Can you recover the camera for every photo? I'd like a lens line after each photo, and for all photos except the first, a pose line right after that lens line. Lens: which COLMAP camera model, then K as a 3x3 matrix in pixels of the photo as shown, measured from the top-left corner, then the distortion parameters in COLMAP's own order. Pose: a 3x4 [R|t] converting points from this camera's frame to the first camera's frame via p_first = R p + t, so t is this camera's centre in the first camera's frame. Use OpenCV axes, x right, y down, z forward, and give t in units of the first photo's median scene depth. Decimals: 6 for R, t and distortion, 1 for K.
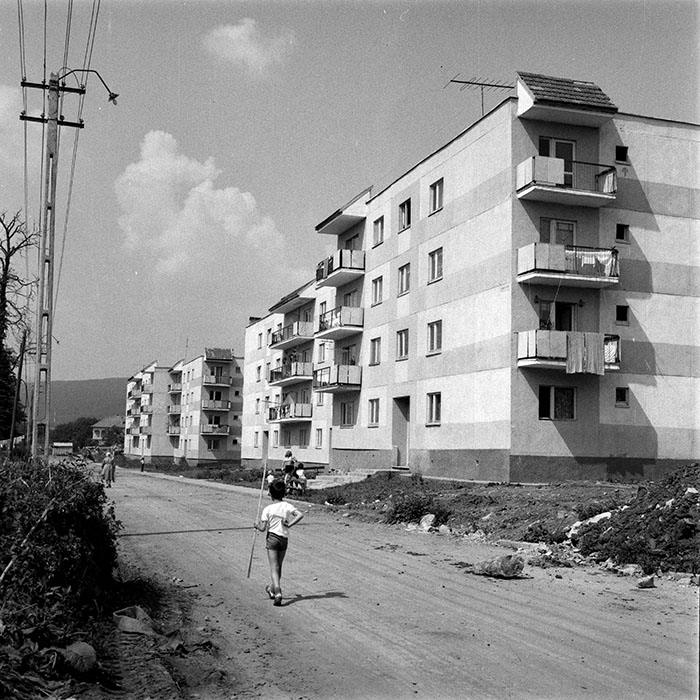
lens RADIAL K [[957.8, 0, 350.0], [0, 957.8, 350.0], [0, 0, 1]] dist [0.050663, 0.026107]
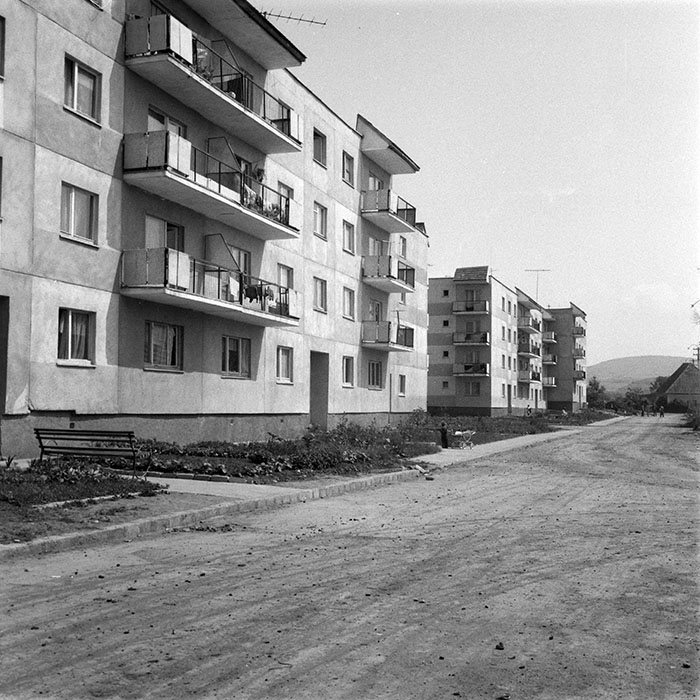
lens RADIAL K [[957.8, 0, 350.0], [0, 957.8, 350.0], [0, 0, 1]] dist [0.050663, 0.026107]
pose [[-0.791690, 0.072861, 0.606563, -1.930337], [-0.025233, 0.988116, -0.151627, 0.658741], [-0.610402, -0.135347, -0.780442, 6.148402]]
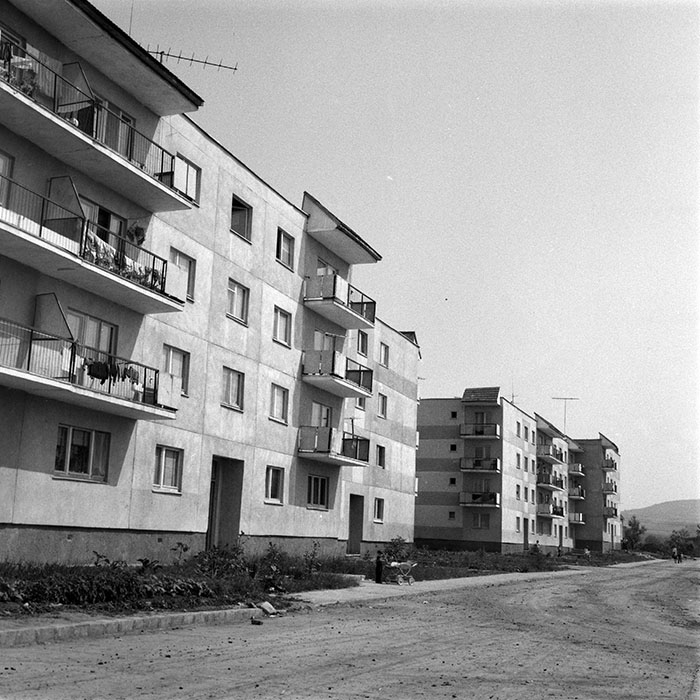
lens RADIAL K [[957.8, 0, 350.0], [0, 957.8, 350.0], [0, 0, 1]] dist [0.050663, 0.026107]
pose [[-0.764907, 0.136422, 0.629529, -1.867150], [-0.062340, 0.957049, -0.283143, 0.624548], [-0.641118, -0.255823, -0.723549, 5.463854]]
